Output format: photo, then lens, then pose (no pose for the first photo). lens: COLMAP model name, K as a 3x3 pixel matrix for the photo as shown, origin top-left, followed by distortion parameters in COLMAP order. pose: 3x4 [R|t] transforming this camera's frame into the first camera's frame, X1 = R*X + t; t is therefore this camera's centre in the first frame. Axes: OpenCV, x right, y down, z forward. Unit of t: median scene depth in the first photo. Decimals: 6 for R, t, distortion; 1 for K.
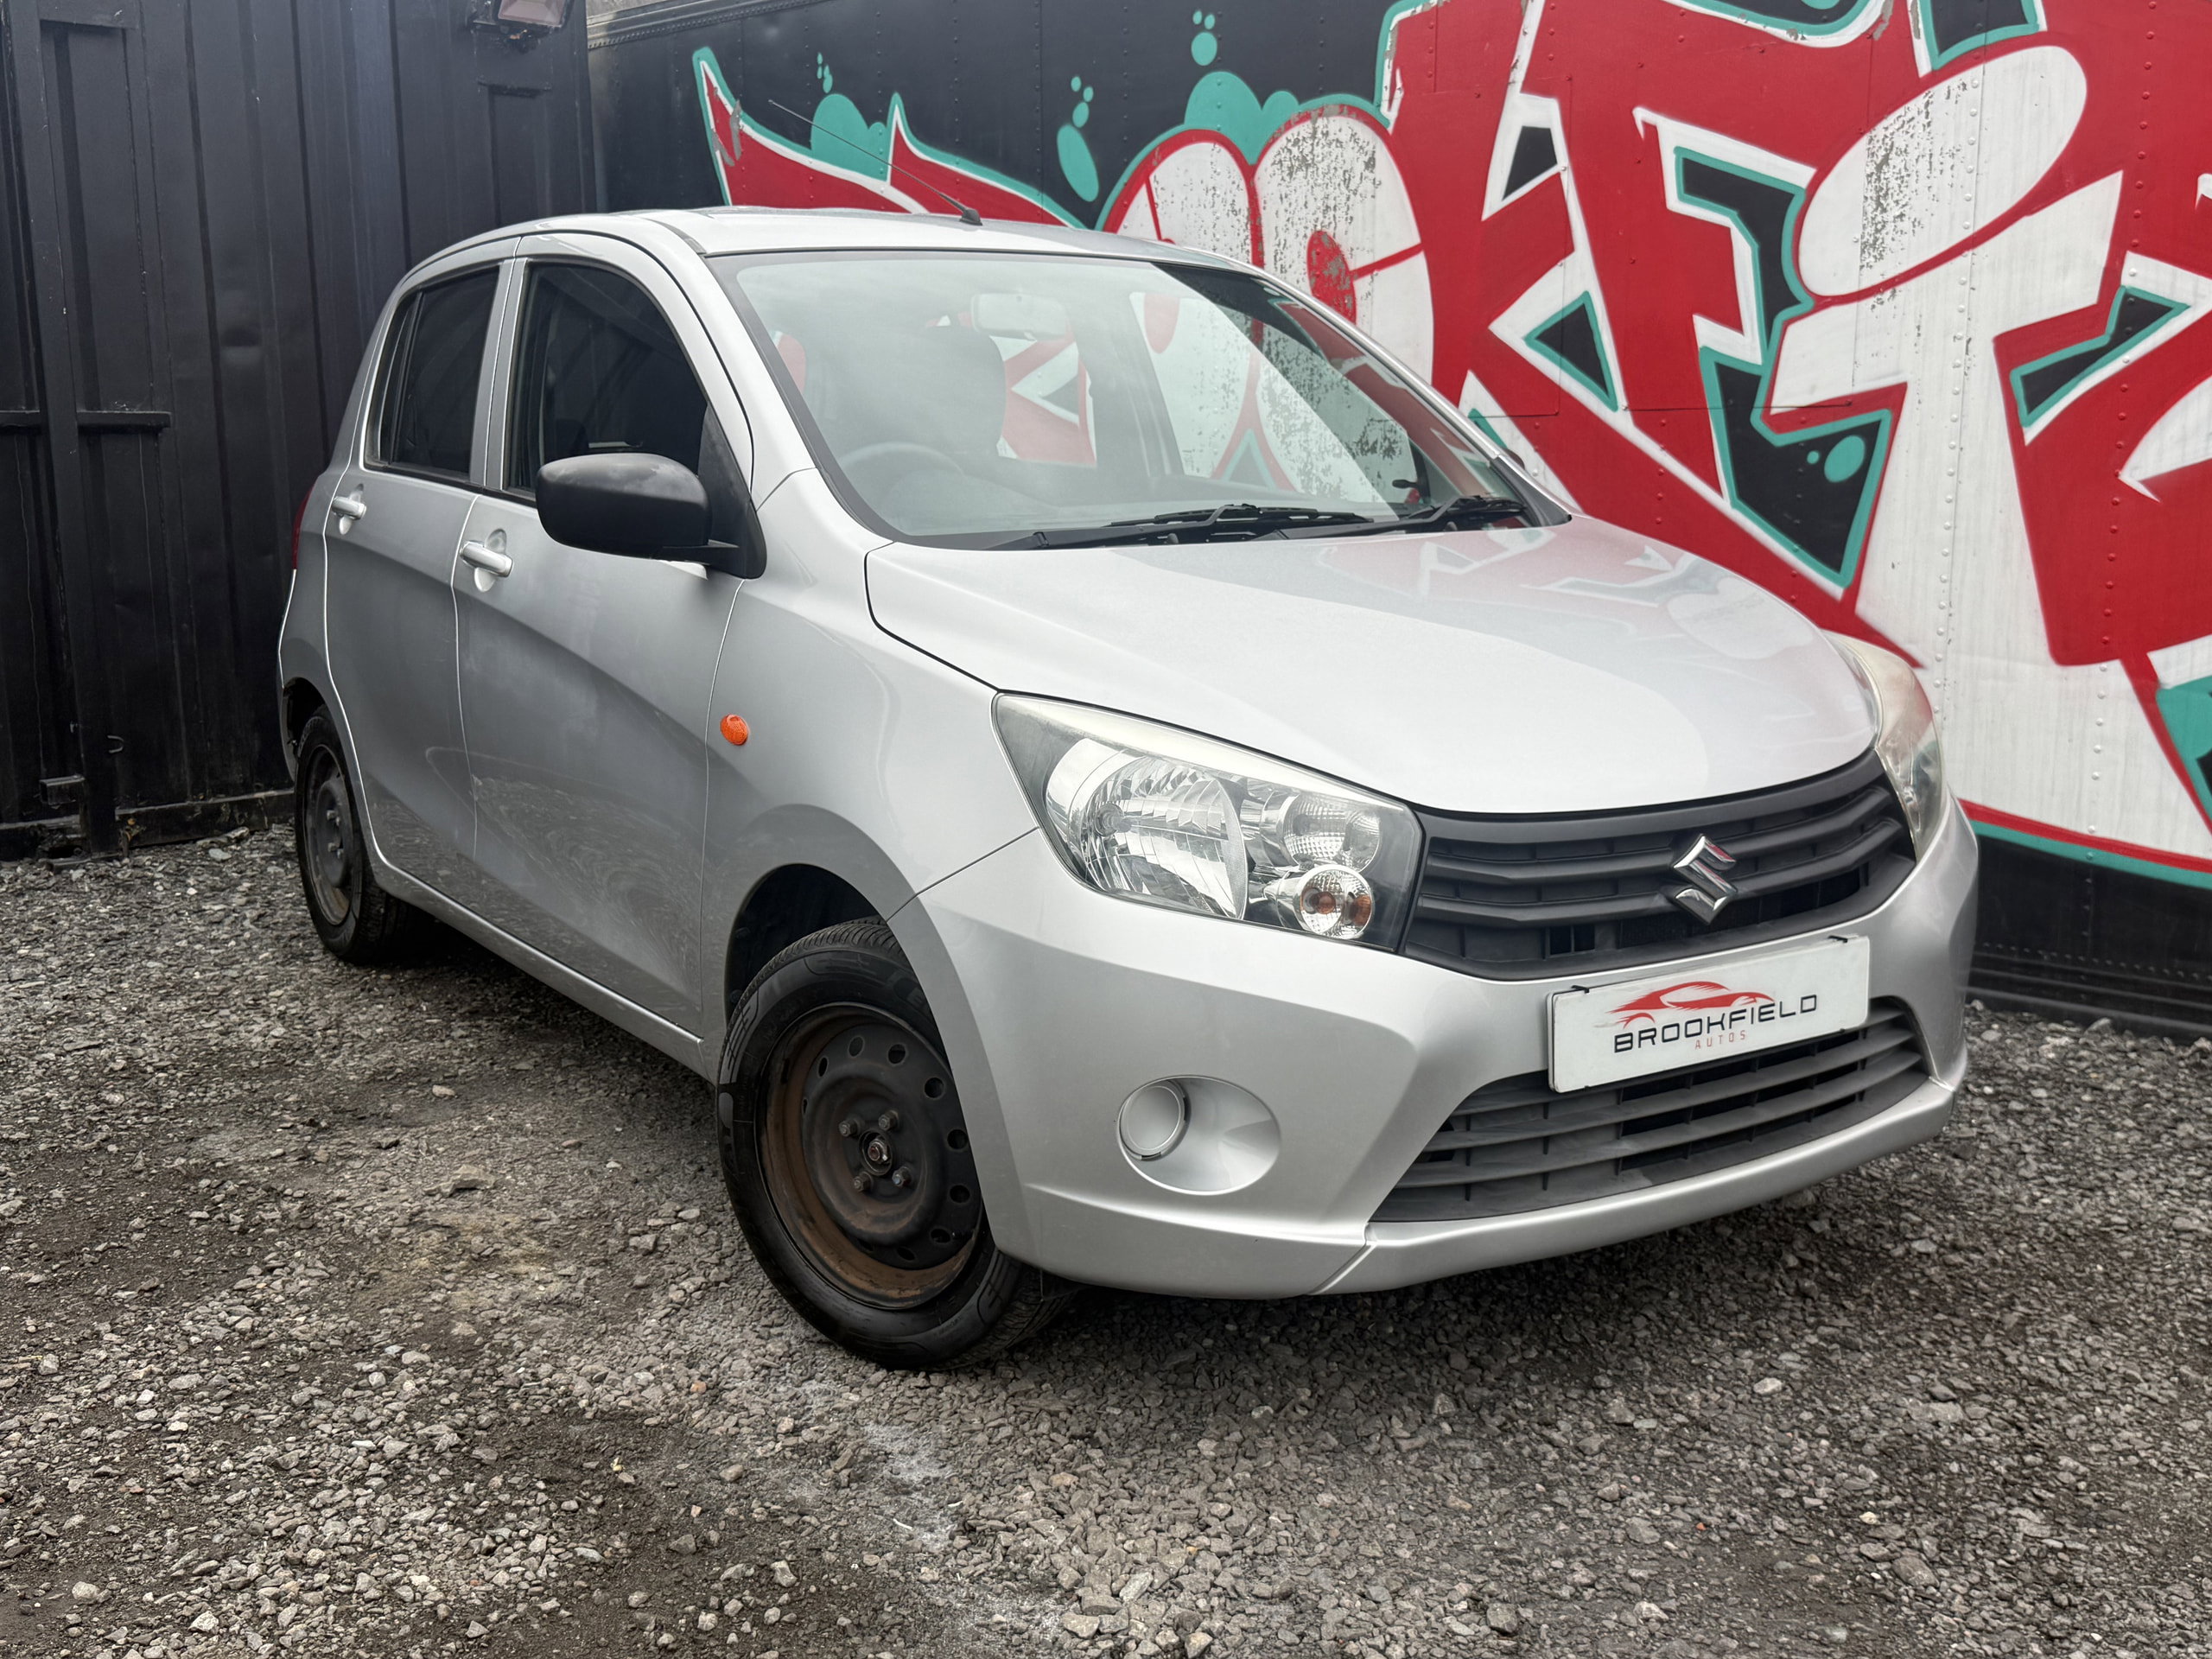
lens RADIAL K [[2164.2, 0, 1103.6], [0, 2164.2, 831.7], [0, 0, 1]] dist [0.194256, -0.442366]
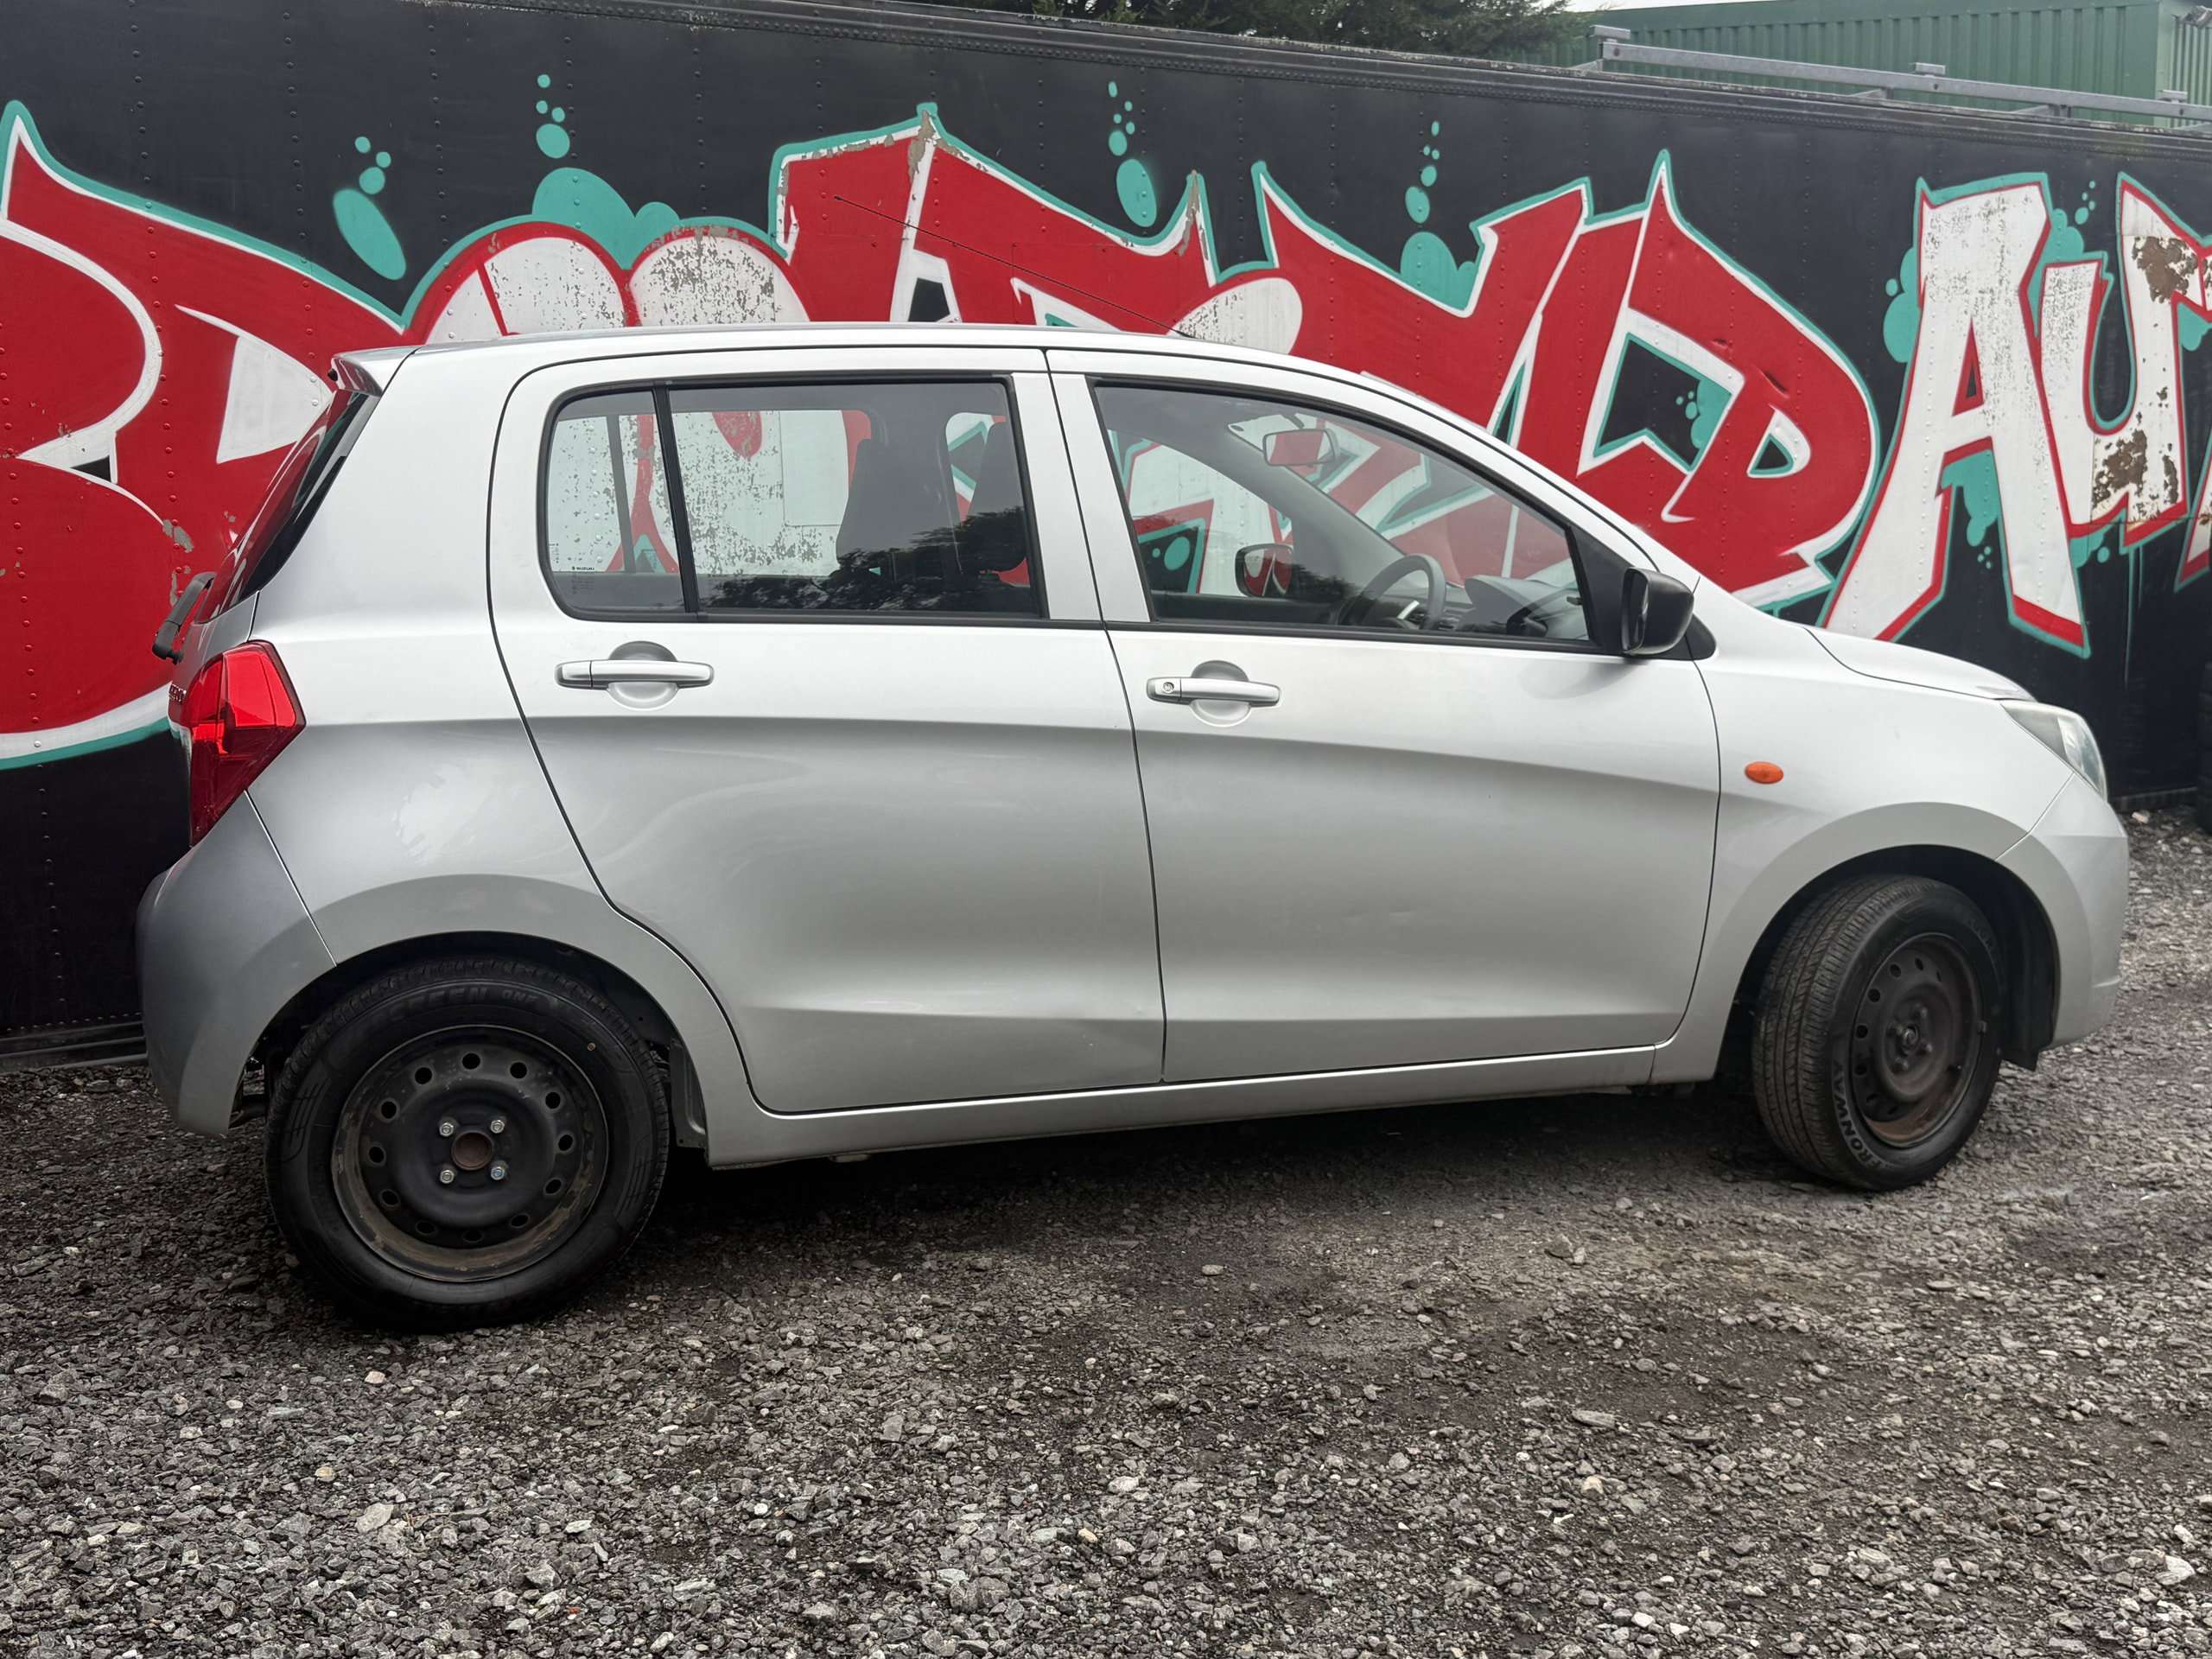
lens RADIAL K [[2164.2, 0, 1103.6], [0, 2164.2, 831.7], [0, 0, 1]] dist [0.194256, -0.442366]
pose [[0.303866, -0.148808, 0.941021, -1.014622], [0.181672, 0.978653, 0.096095, -0.139709], [-0.935233, 0.141757, 0.324414, 0.634255]]
